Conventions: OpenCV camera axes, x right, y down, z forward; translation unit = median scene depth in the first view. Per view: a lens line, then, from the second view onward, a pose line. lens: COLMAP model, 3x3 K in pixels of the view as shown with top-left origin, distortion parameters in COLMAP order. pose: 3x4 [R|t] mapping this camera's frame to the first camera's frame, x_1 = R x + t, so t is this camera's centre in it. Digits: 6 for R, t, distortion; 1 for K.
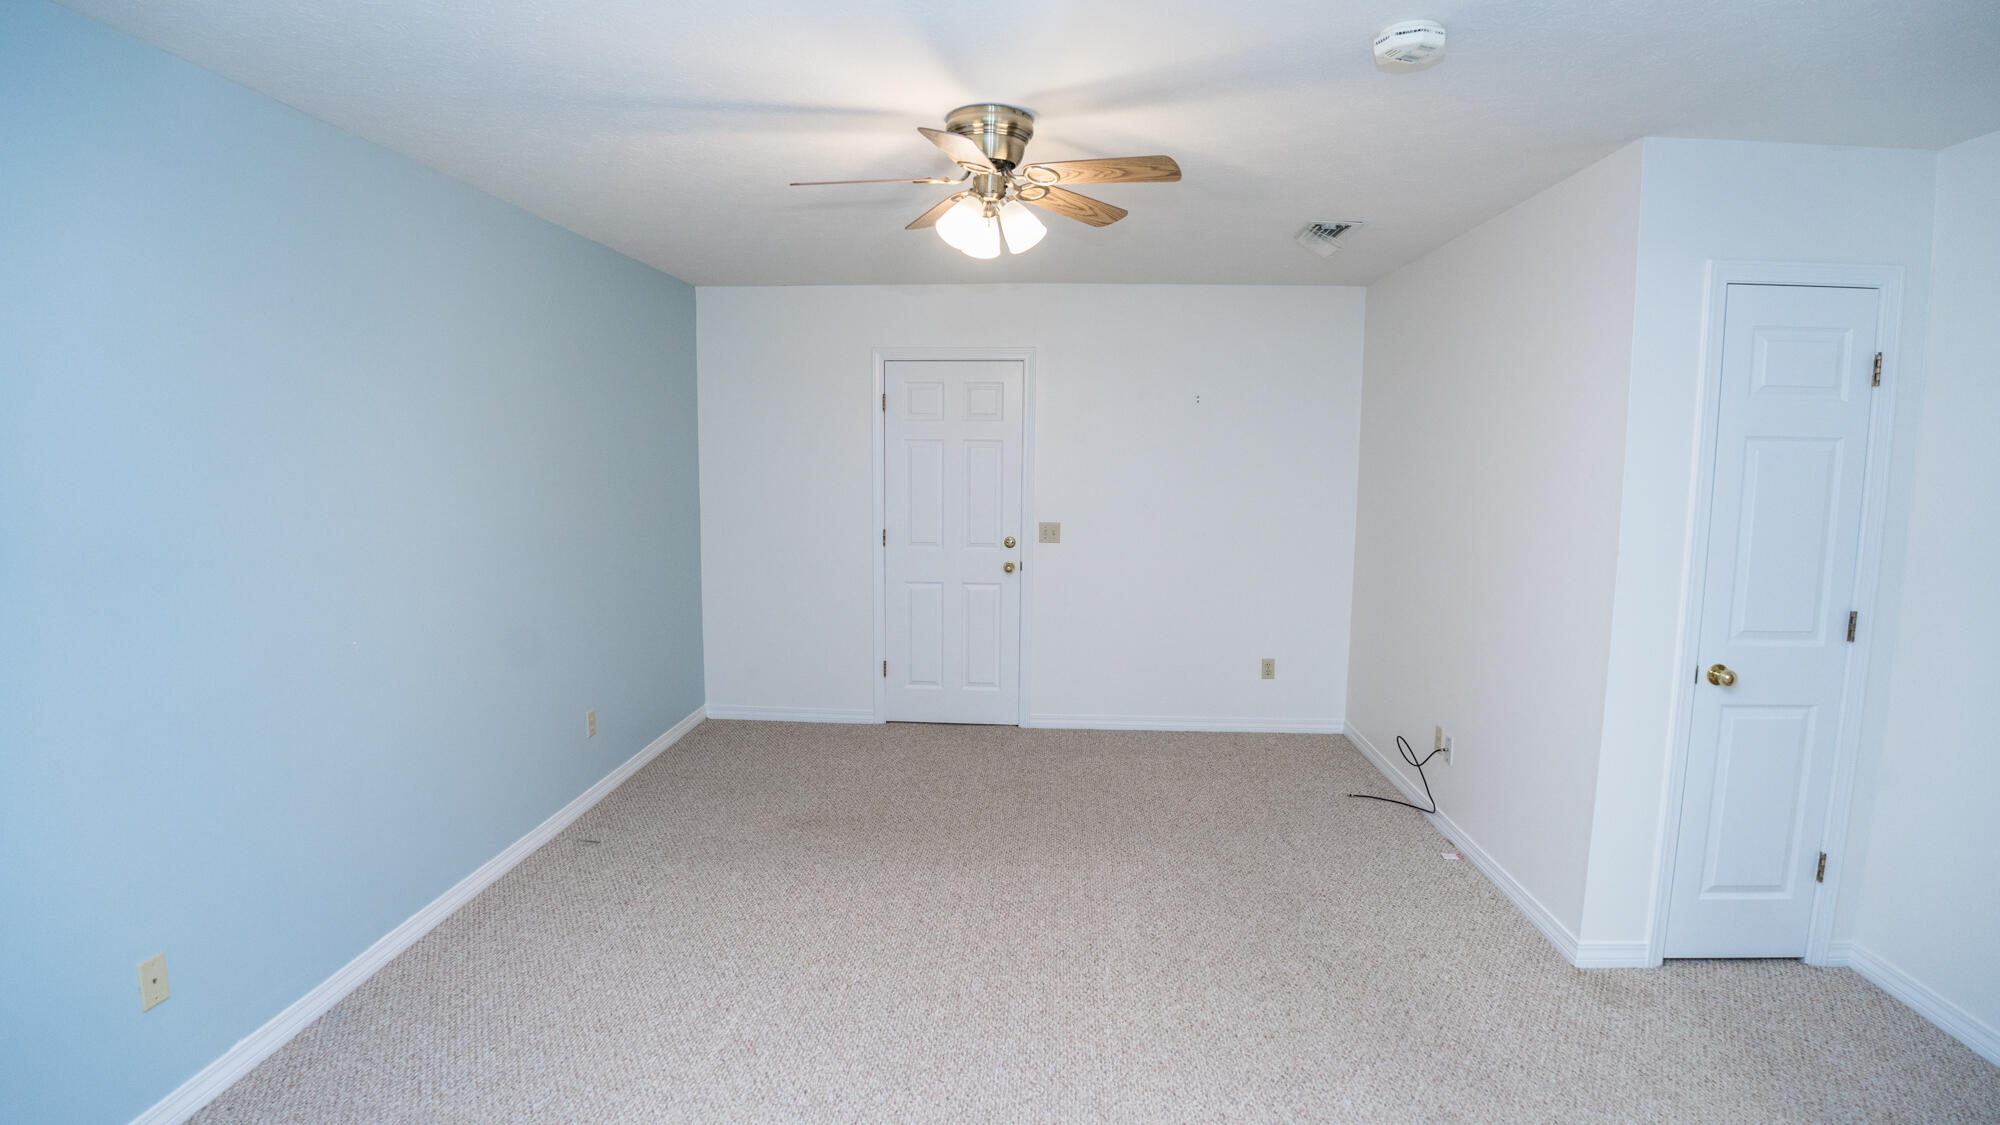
lens RADIAL K [[962.4, 0, 1002.1], [0, 962.4, 560.5], [0, 0, 1]] dist [-0.066304, 0.005572]
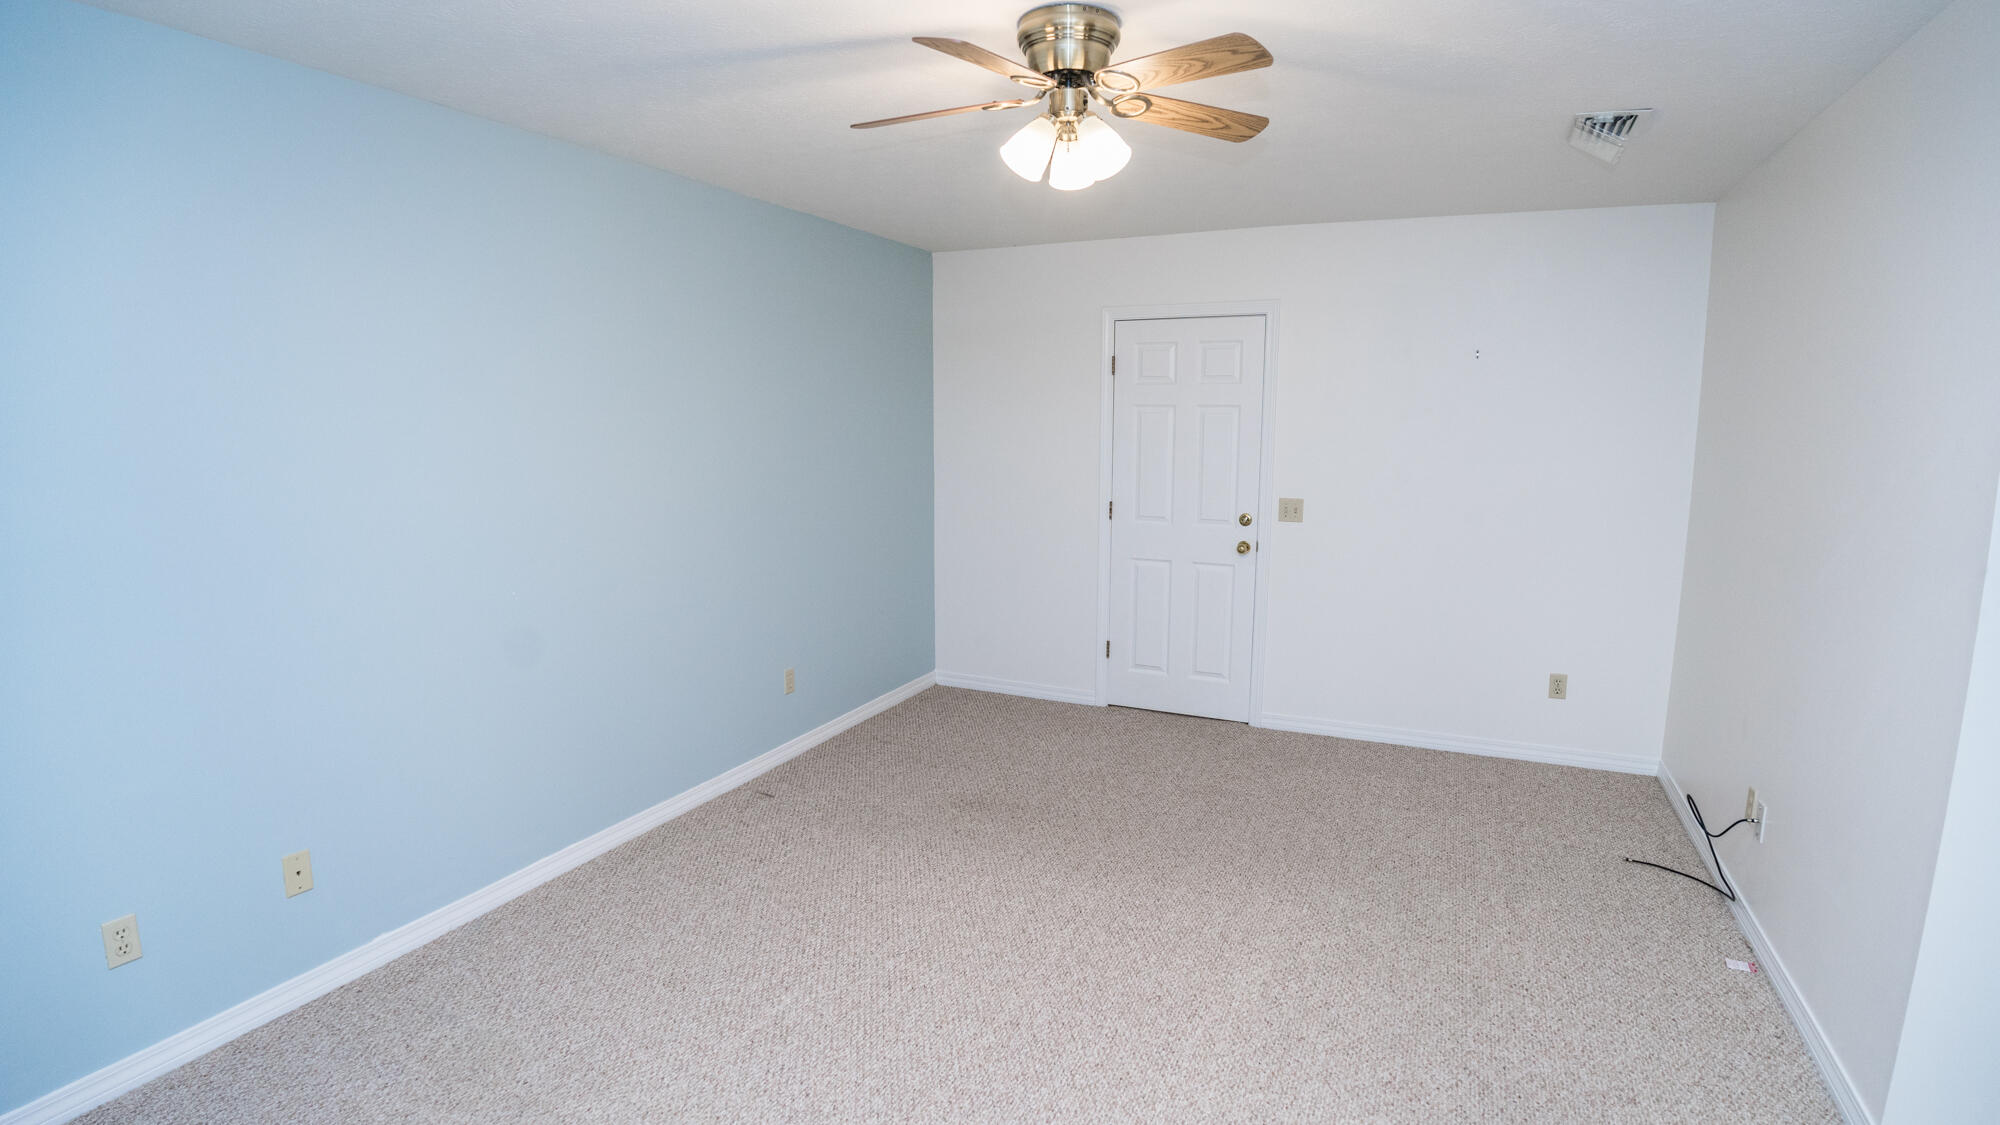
lens RADIAL K [[962.4, 0, 1002.1], [0, 962.4, 560.5], [0, 0, 1]] dist [-0.066304, 0.005572]
pose [[0.929230, 0.047576, -0.366425, 0.157856], [-0.035885, 0.998608, 0.038657, -0.009151], [0.367755, -0.022772, 0.929644, 0.108811]]
